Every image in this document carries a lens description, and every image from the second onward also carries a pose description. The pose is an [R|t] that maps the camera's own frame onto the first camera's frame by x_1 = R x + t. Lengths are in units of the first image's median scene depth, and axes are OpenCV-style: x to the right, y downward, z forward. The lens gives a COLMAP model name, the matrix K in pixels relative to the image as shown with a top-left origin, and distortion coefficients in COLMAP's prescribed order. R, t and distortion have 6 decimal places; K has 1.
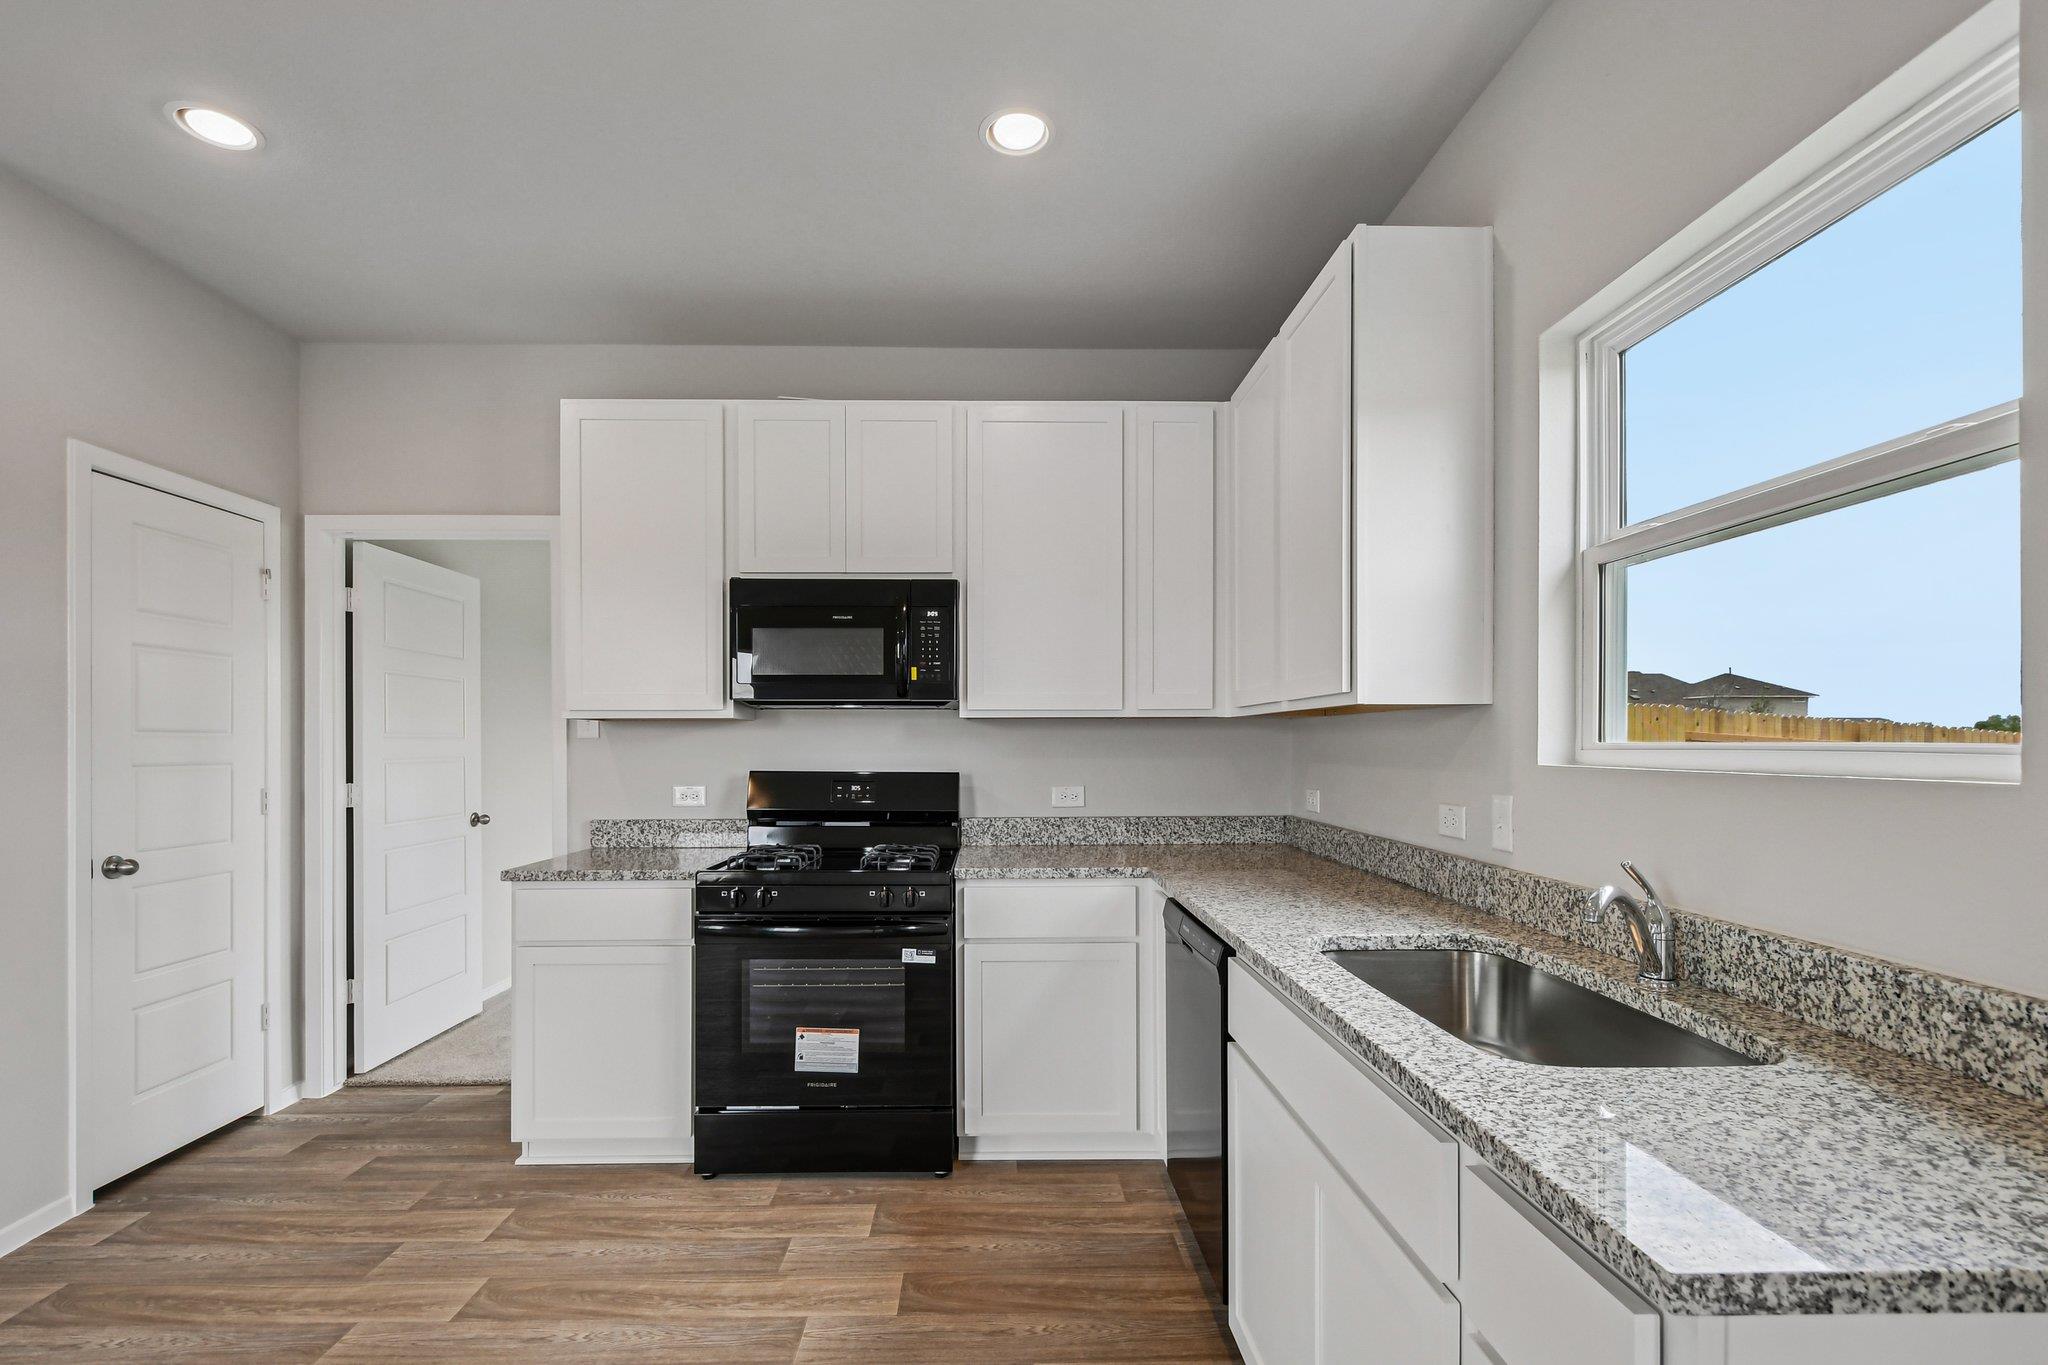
lens RADIAL K [[915.9, 0, 1006.1], [0, 915.9, 739.8], [0, 0, 1]] dist [0.003071, -0.003544]
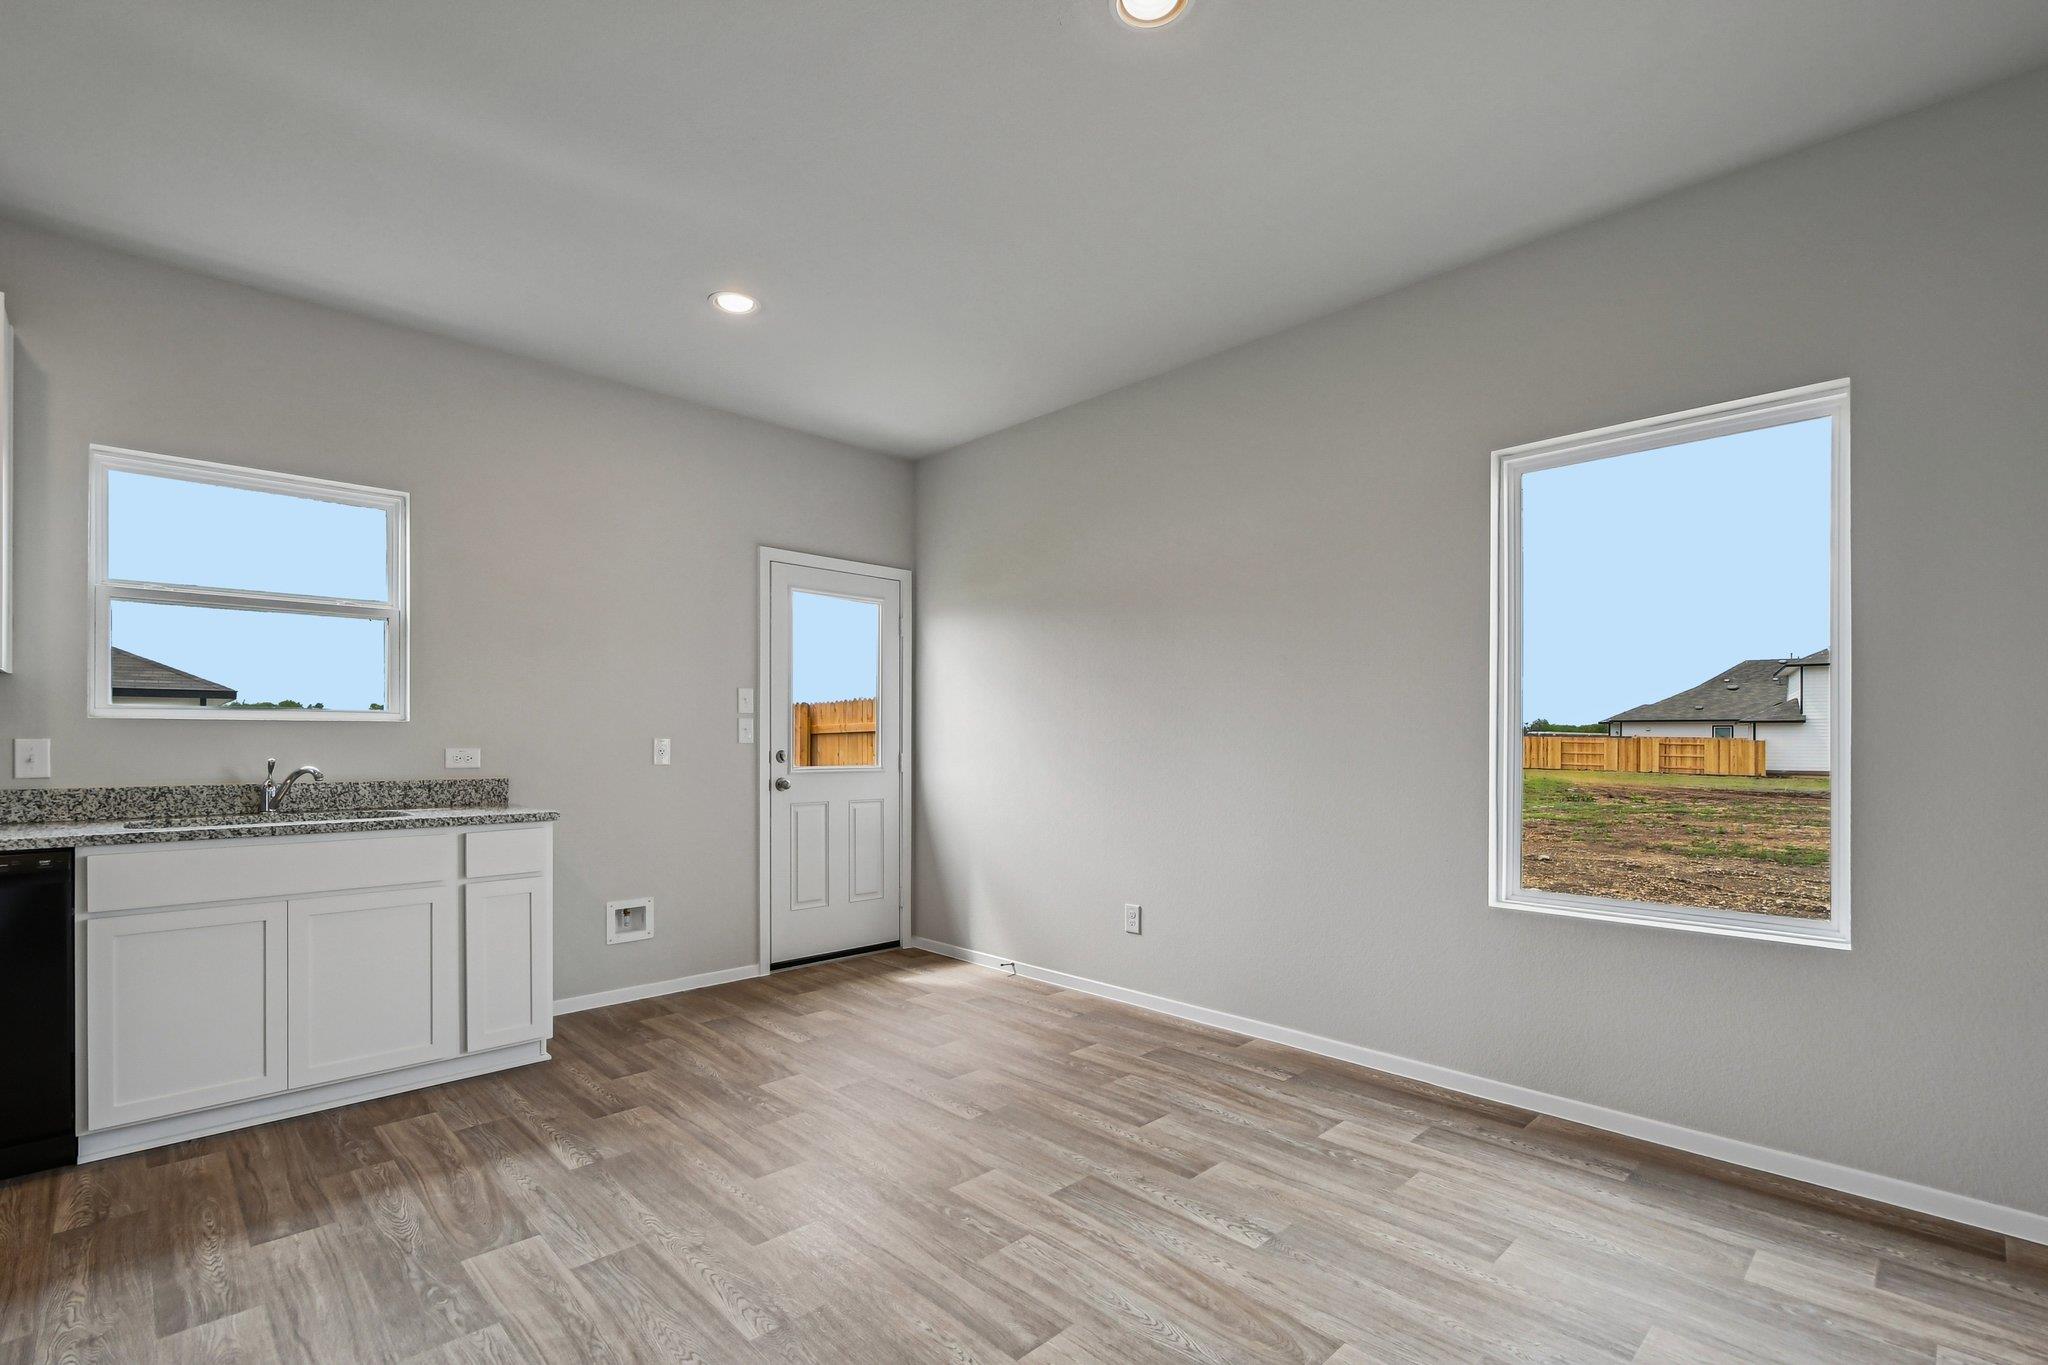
lens RADIAL K [[915.9, 0, 1006.4], [0, 915.9, 749.8], [0, 0, 1]] dist [0.003071, -0.003544]
pose [[-0.677106, -0.006365, 0.735858, -1.107973], [-0.002980, 0.999978, 0.005907, 0.046999], [-0.735880, 0.001807, -0.677110, 0.617163]]
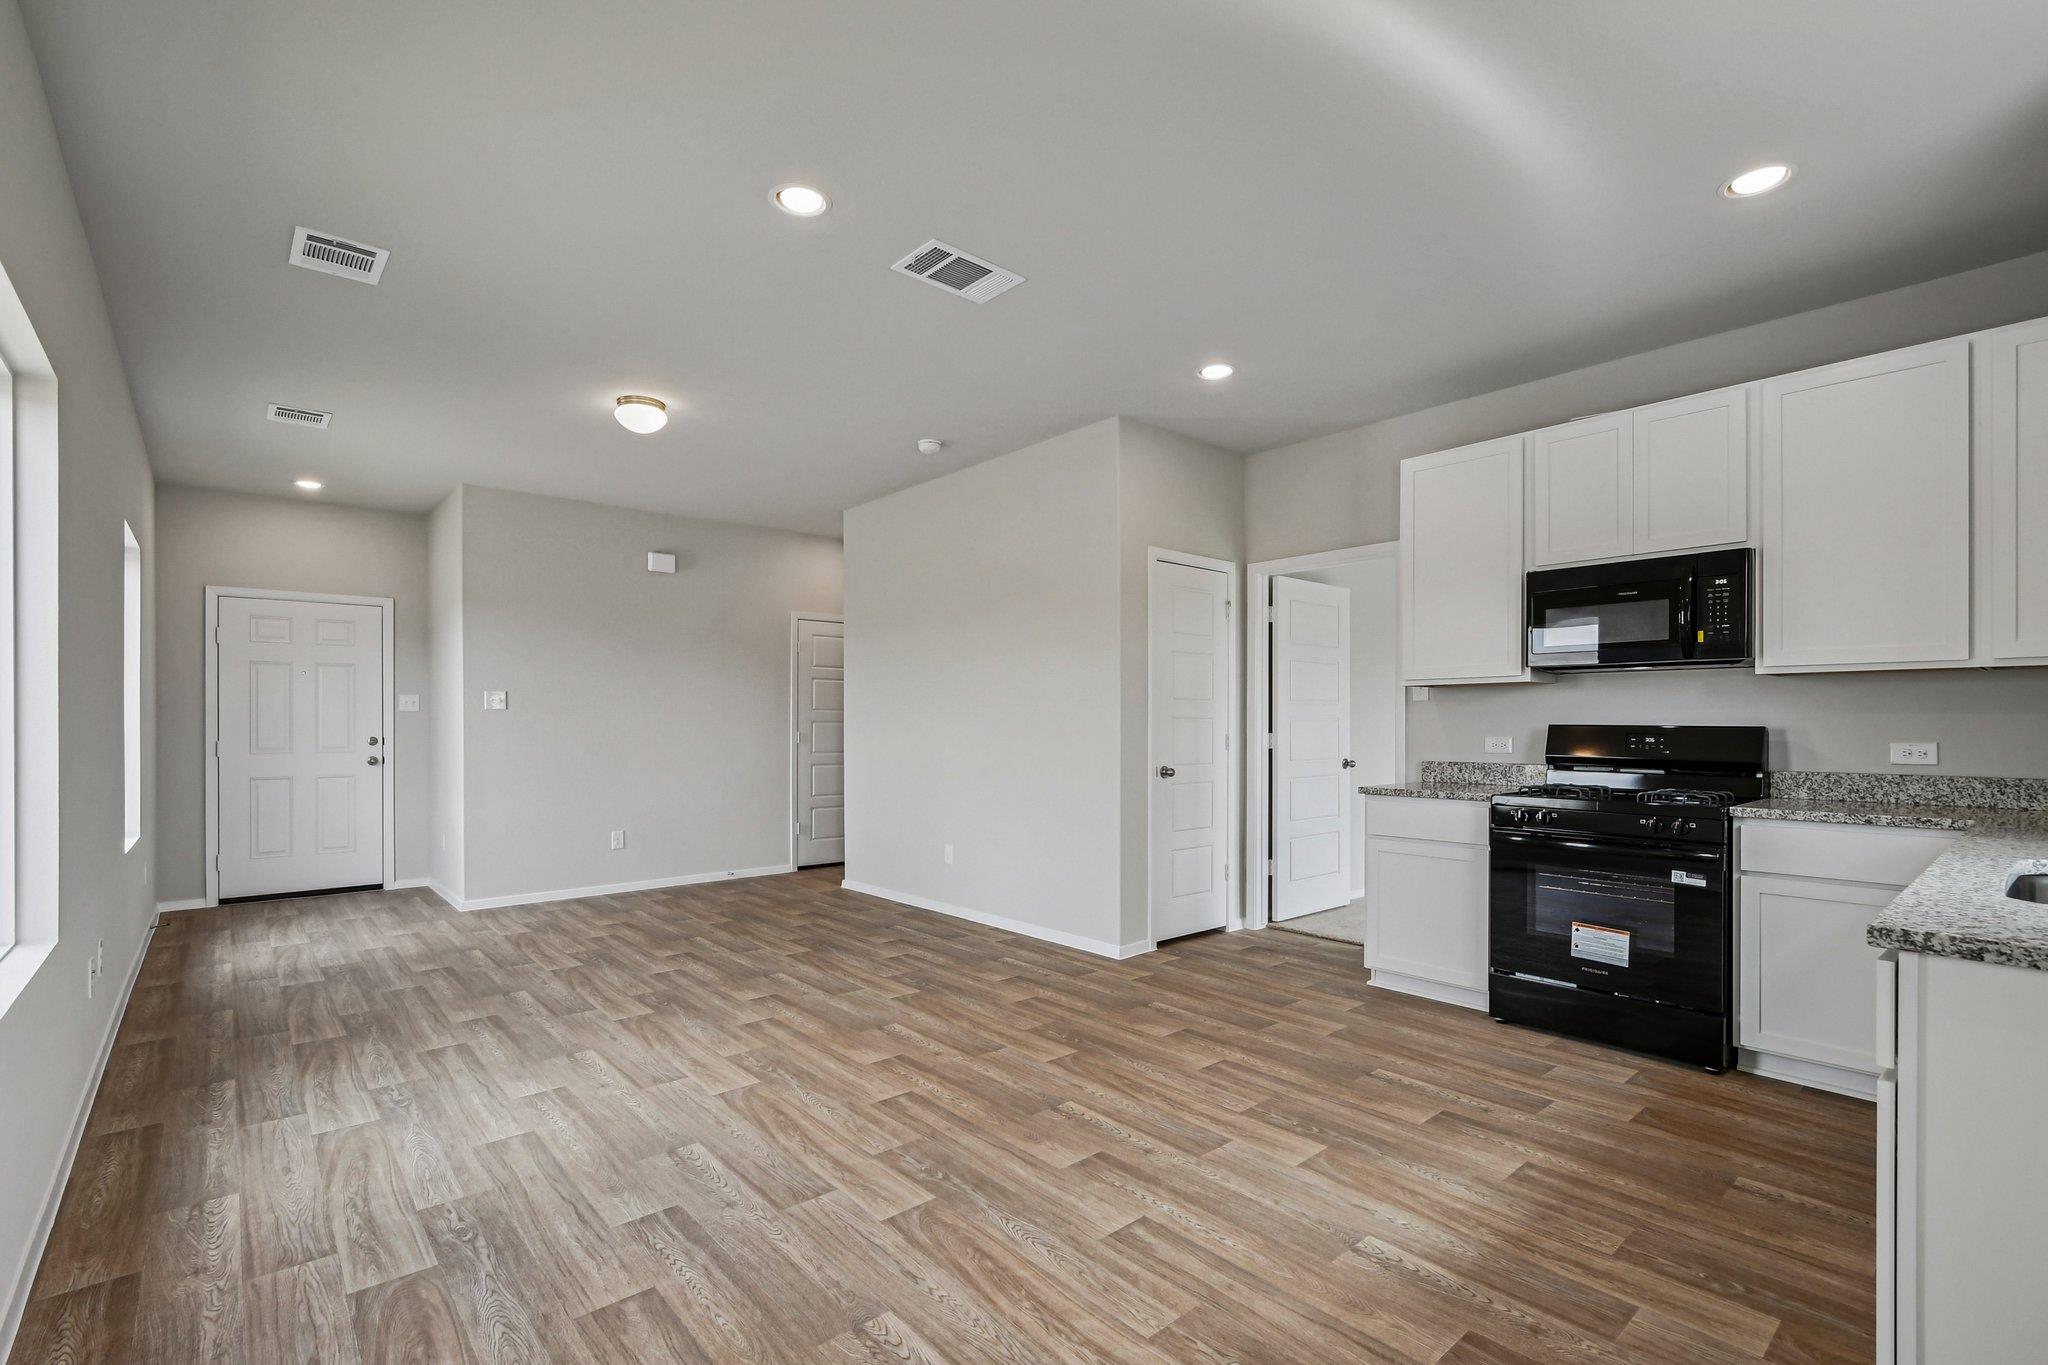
lens RADIAL K [[915.9, 0, 1020.7], [0, 915.9, 739.3], [0, 0, 1]] dist [0.003071, -0.003544]
pose [[0.644585, 0.015578, -0.764374, 0.242498], [0.003239, 0.999728, 0.023106, 0.027098], [0.764526, -0.017369, 0.644359, -0.397746]]
